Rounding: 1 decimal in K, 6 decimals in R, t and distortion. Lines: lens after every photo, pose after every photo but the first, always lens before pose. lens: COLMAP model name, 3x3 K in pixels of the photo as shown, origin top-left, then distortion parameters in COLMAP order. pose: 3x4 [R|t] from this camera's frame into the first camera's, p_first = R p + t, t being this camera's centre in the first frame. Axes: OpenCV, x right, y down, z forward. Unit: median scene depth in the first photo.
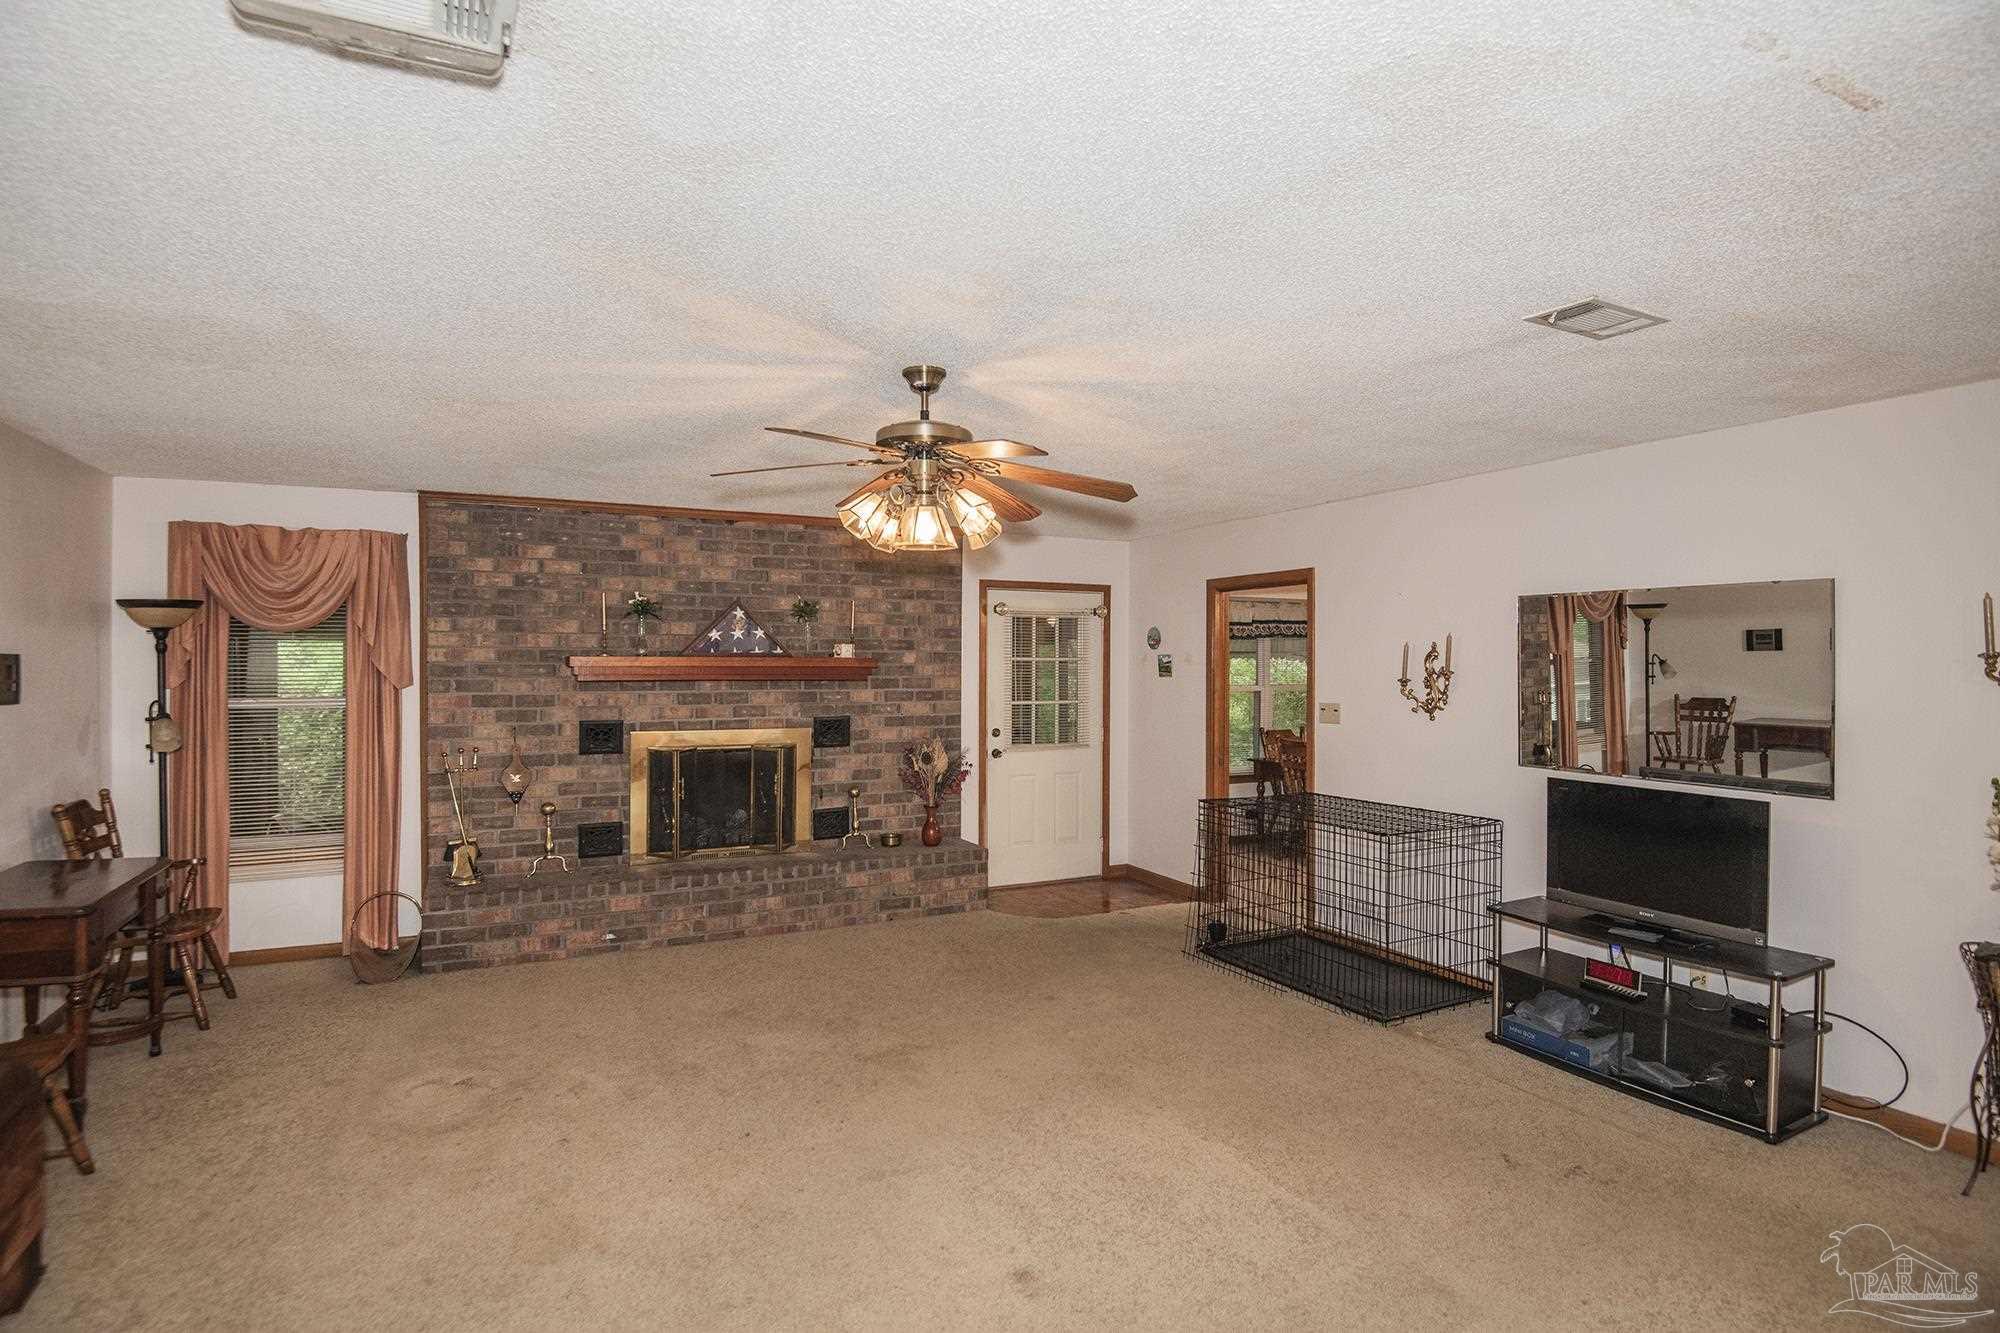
lens RADIAL K [[1008.6, 0, 1000.0], [0, 1008.6, 666.5], [0, 0, 1]] dist [0.025389, -0.041813]
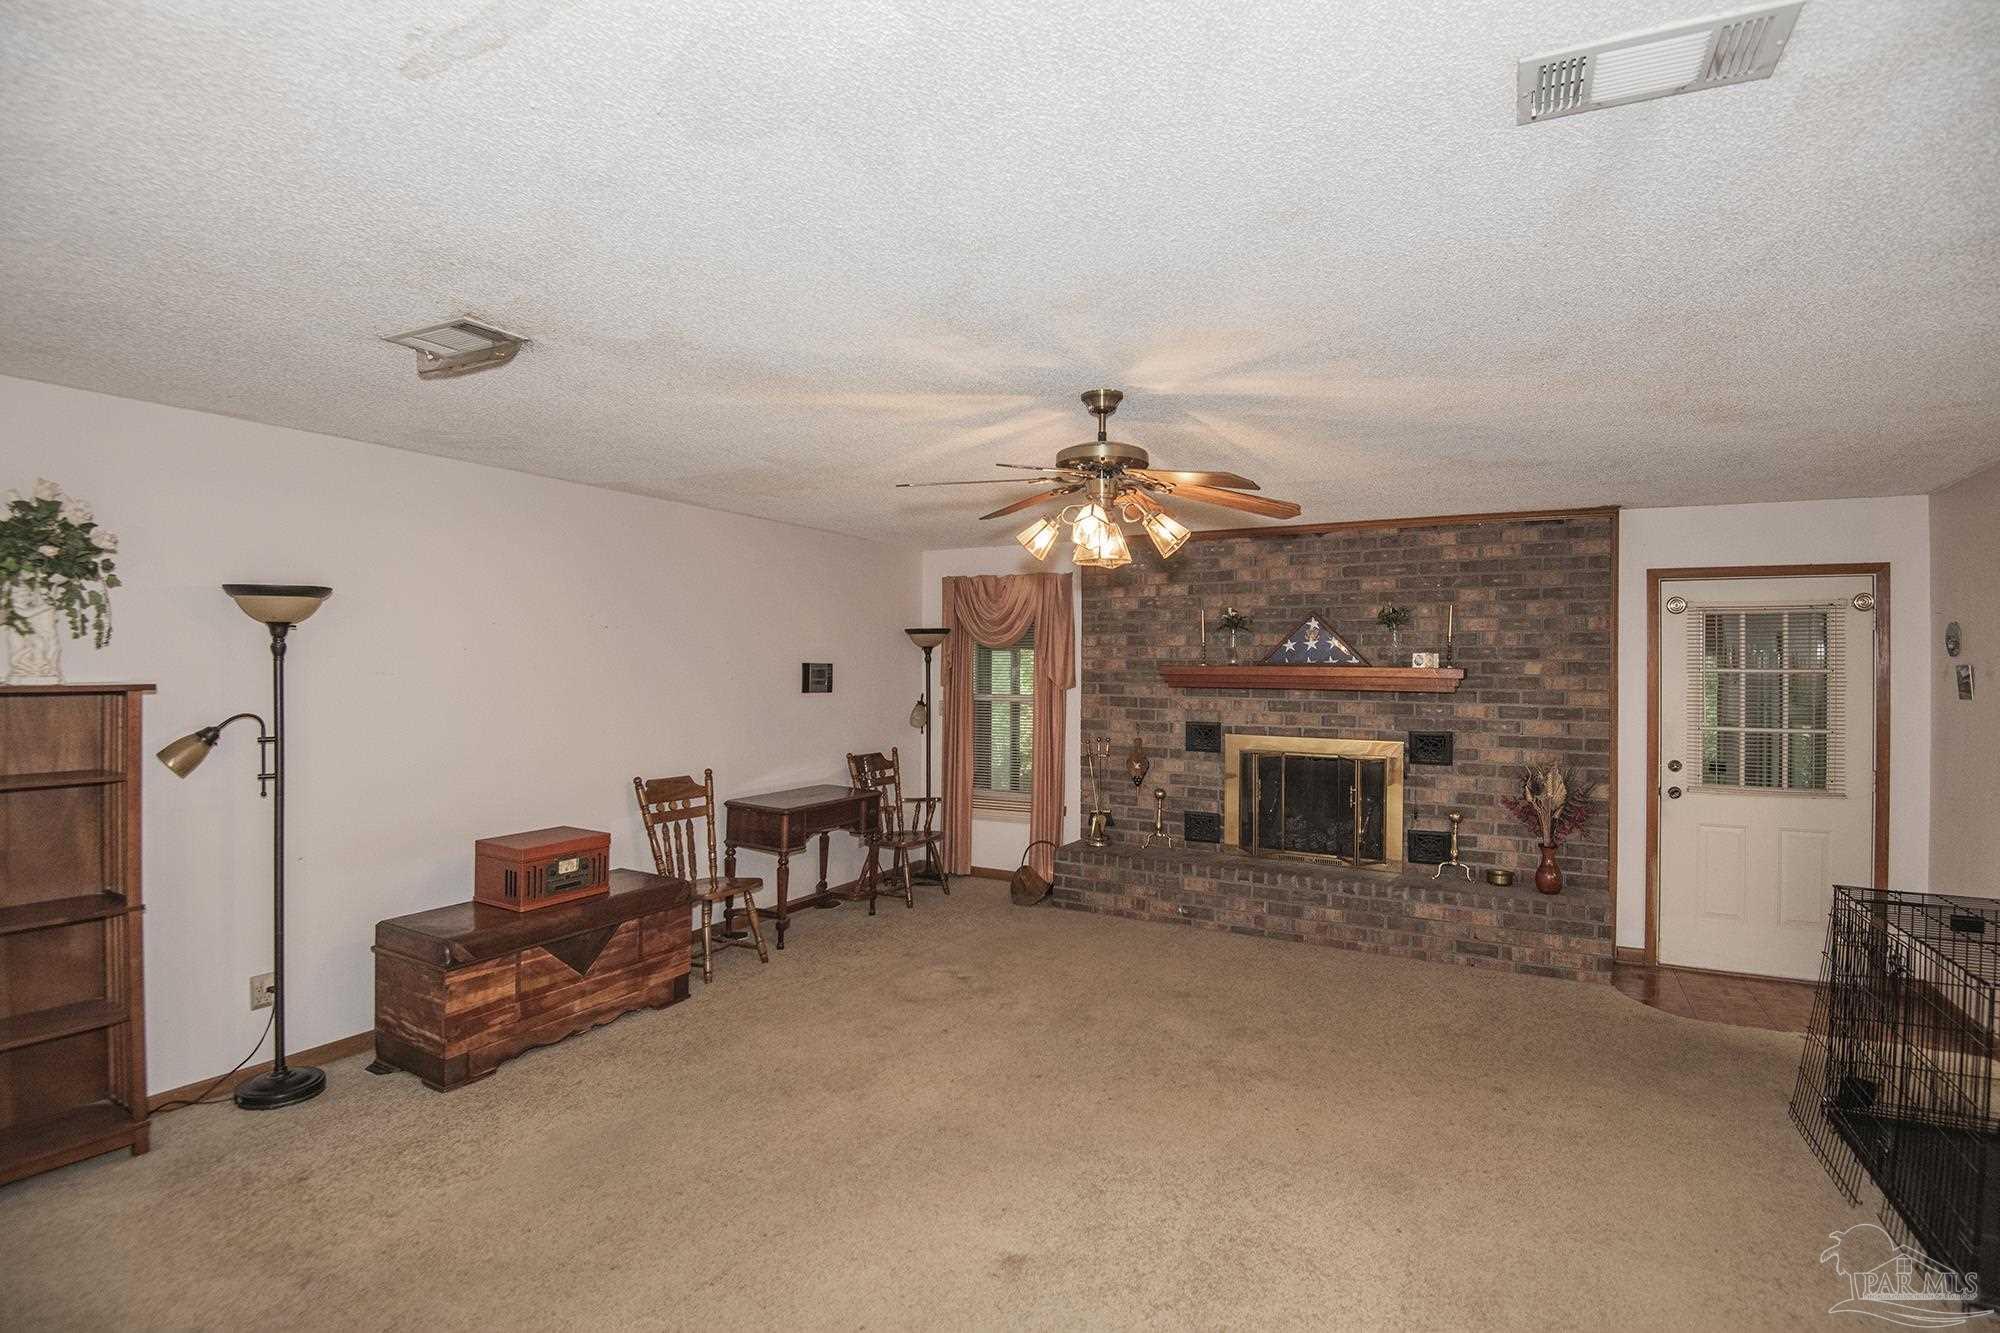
lens RADIAL K [[979.9, 0, 1003.1], [0, 979.9, 657.7], [0, 0, 1]] dist [0.001293, -0.028929]
pose [[0.570008, -0.004208, -0.821628, 0.389351], [-0.010342, 0.999871, -0.012296, -0.003276], [0.821574, 0.015506, 0.569891, 0.188128]]
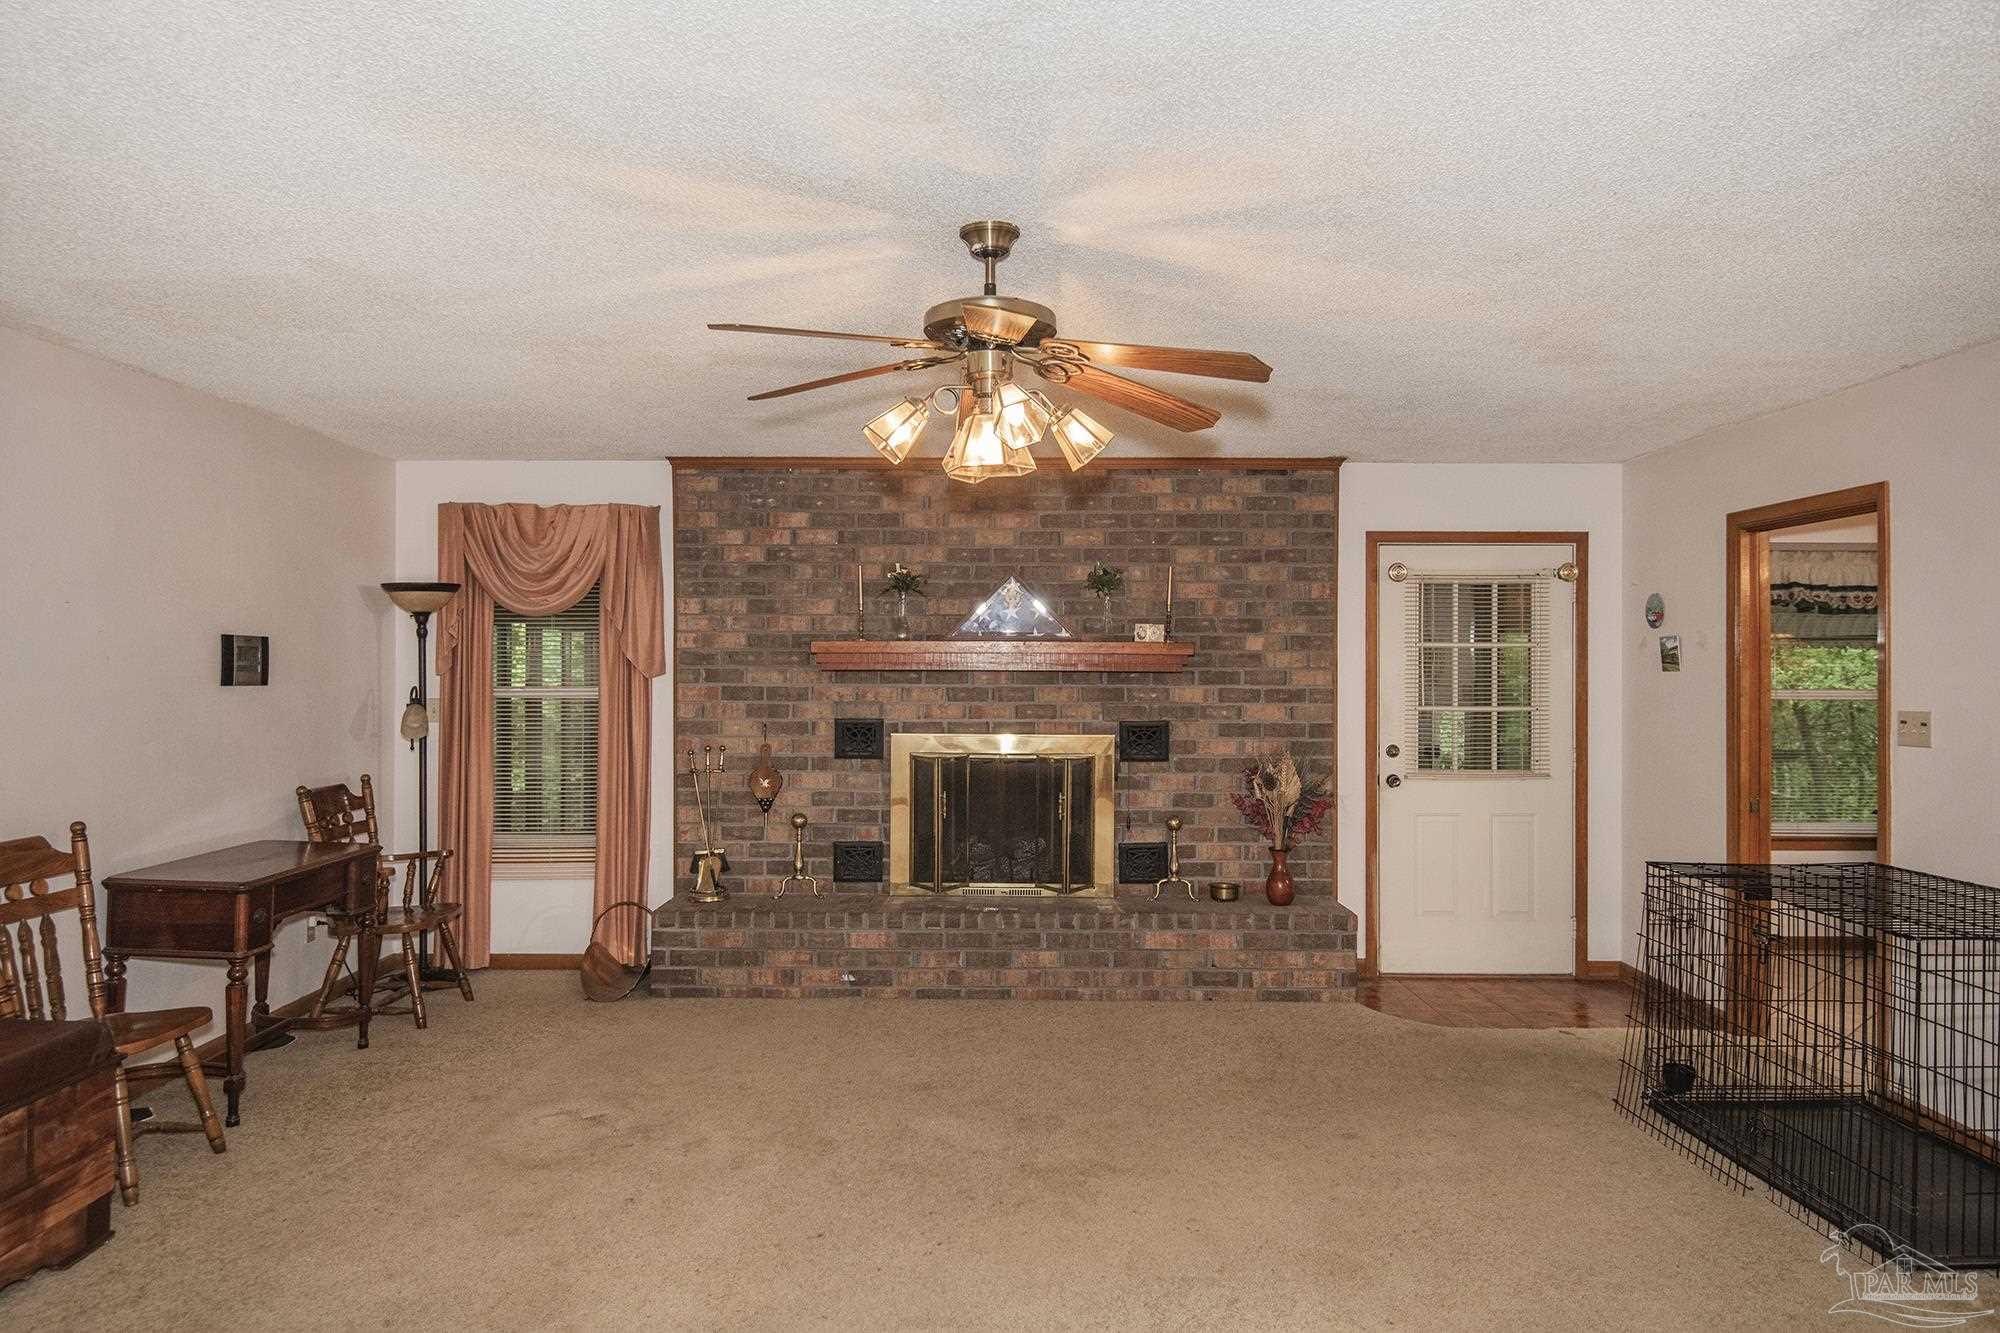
lens RADIAL K [[1310.2, 0, 1003.2], [0, 1310.2, 662.6], [0, 0, 1]] dist [0.044653, -0.052769]
pose [[0.894241, -0.000793, -0.447585, 0.199505], [-0.002786, 0.999969, -0.007338, 0.014938], [0.447577, 0.007809, 0.894211, 0.086438]]
